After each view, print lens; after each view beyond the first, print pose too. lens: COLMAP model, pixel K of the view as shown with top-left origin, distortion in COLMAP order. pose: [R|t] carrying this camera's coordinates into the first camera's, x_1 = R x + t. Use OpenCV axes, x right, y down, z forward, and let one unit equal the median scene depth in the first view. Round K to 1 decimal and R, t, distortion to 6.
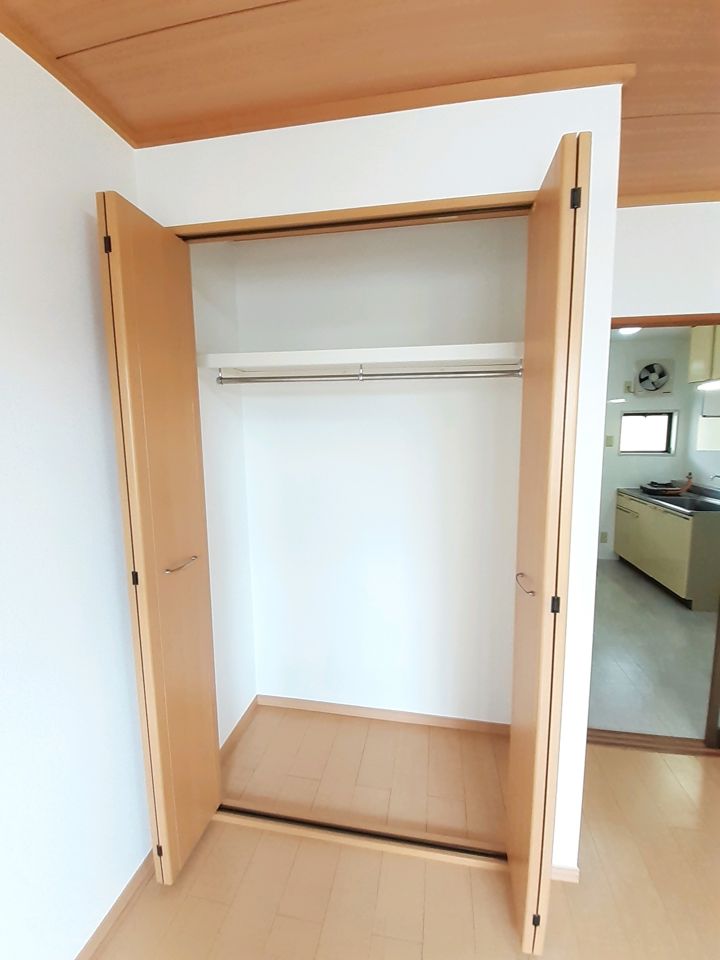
lens RADIAL K [[380.5, 0, 380.4], [0, 380.5, 478.9], [0, 0, 1]] dist [0.000463, 0.000016]
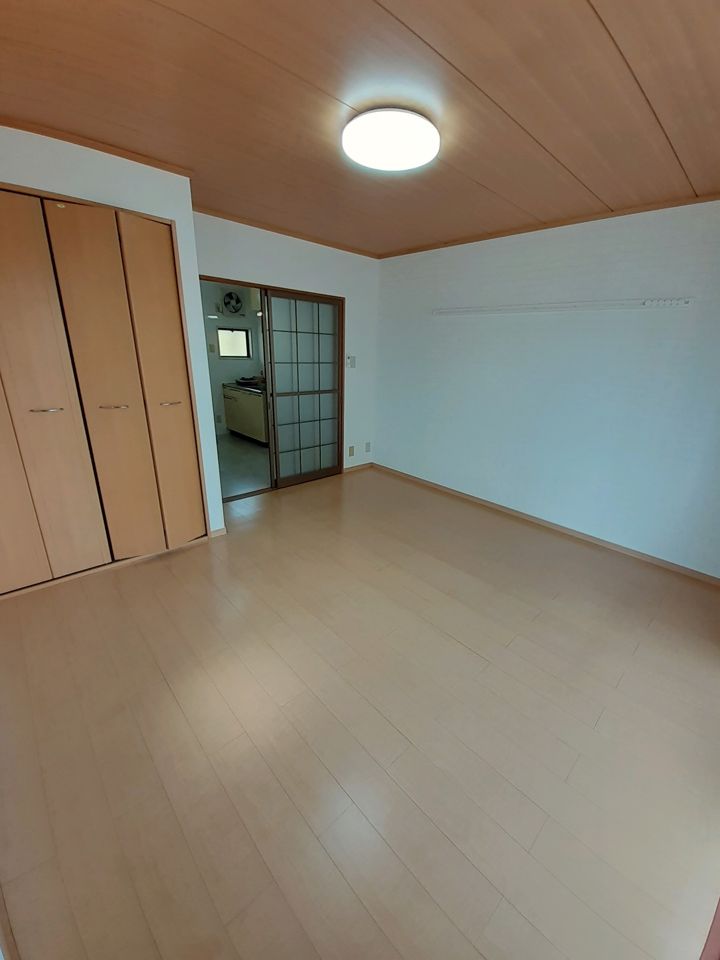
lens RADIAL K [[380.5, 0, 380.4], [0, 380.5, 478.9], [0, 0, 1]] dist [0.000463, 0.000016]
pose [[0.597096, -0.228252, 0.769011, -0.210772], [0.053105, 0.967808, 0.246024, 0.054737], [-0.800410, -0.106062, 0.589996, -0.369287]]
